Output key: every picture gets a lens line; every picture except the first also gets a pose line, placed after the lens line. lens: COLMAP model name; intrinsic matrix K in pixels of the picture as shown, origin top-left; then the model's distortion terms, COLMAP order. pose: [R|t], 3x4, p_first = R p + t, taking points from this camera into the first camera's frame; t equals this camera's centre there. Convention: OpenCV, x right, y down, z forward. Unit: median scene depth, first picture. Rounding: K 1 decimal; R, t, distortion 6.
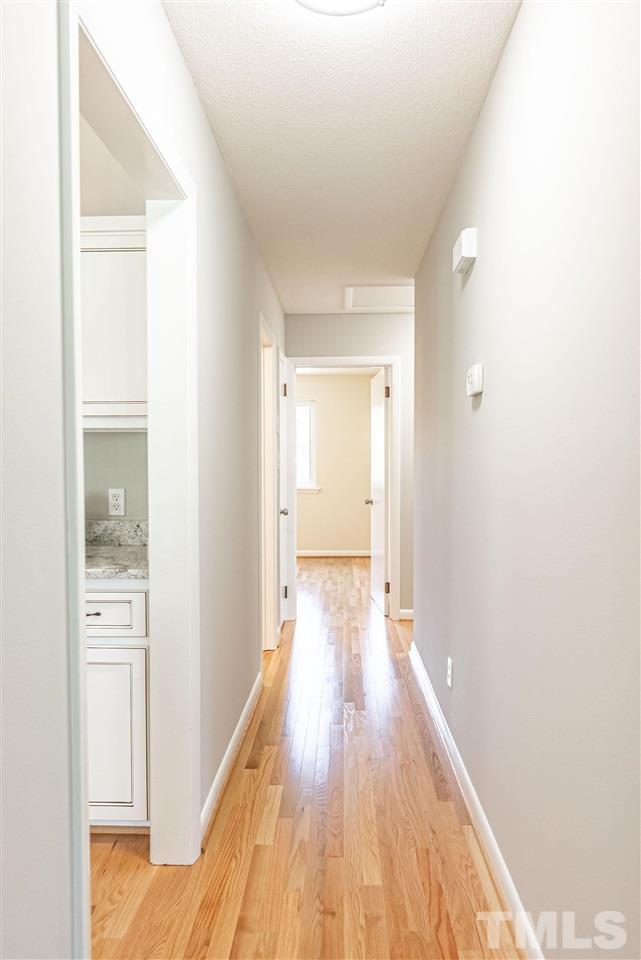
lens RADIAL K [[640.9, 0, 320.5], [0, 640.9, 480.0], [0, 0, 1]] dist [0.000668, 0.001429]
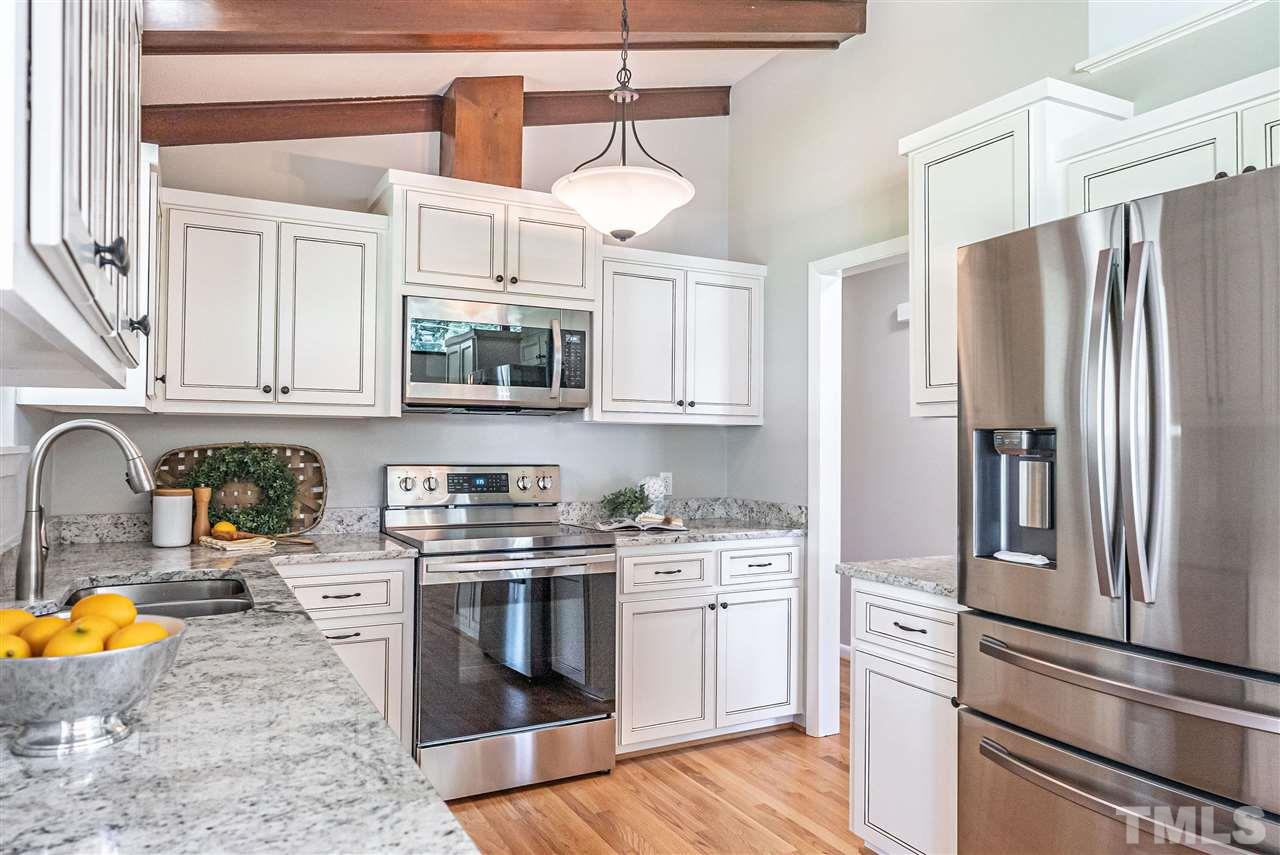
lens RADIAL K [[854.5, 0, 640.0], [0, 854.5, 427.5], [0, 0, 1]] dist [0.000668, 0.001429]
pose [[0.861319, 0.016744, 0.507789, -1.172490], [0.001906, 0.999343, -0.036186, -0.012406], [-0.508062, 0.032135, 0.860721, -0.334011]]
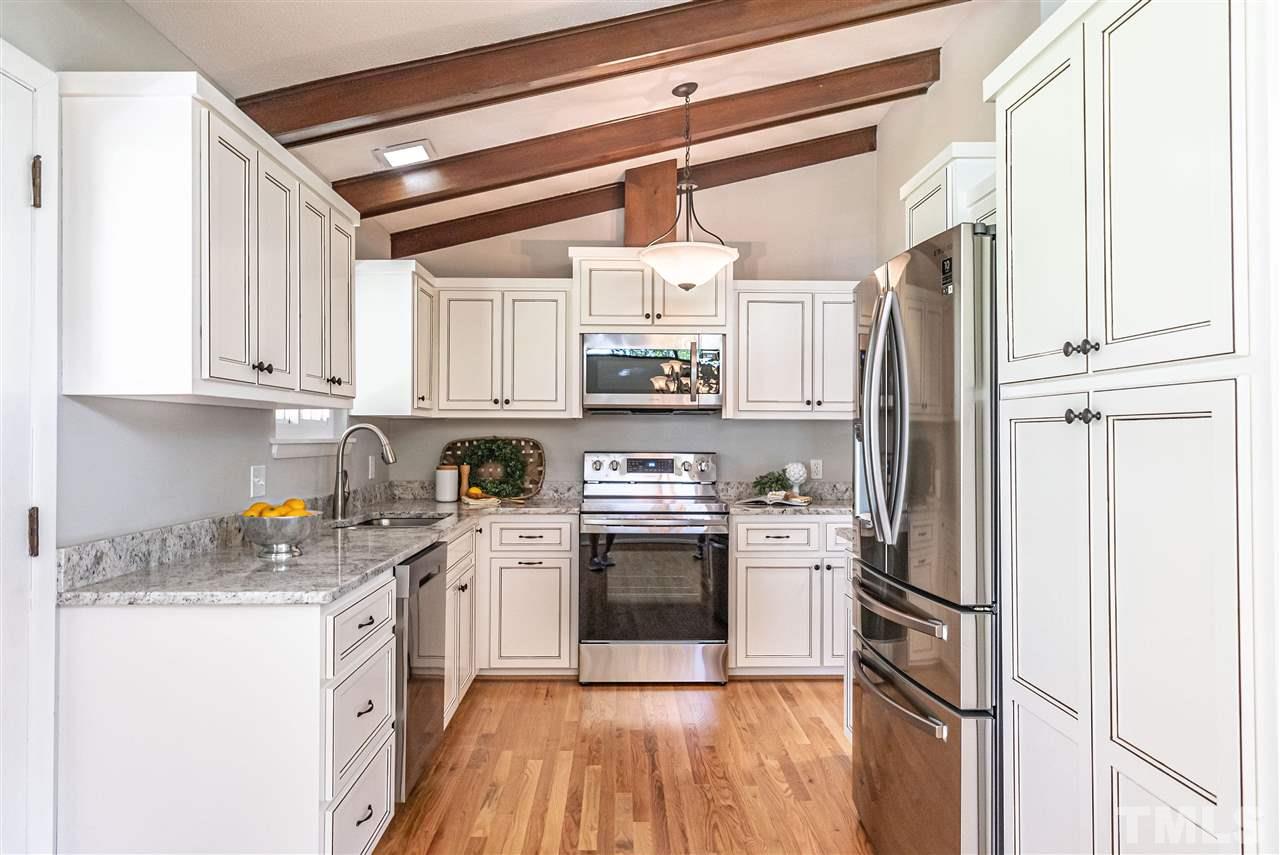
lens RADIAL K [[877.9, 0, 640.0], [0, 877.9, 427.5], [0, 0, 1]] dist [-0.002129, 0.000772]
pose [[0.998275, 0.004086, 0.058572, -0.829608], [-0.002409, 0.999586, -0.028688, -0.001309], [-0.058665, 0.028497, 0.997871, -0.918756]]
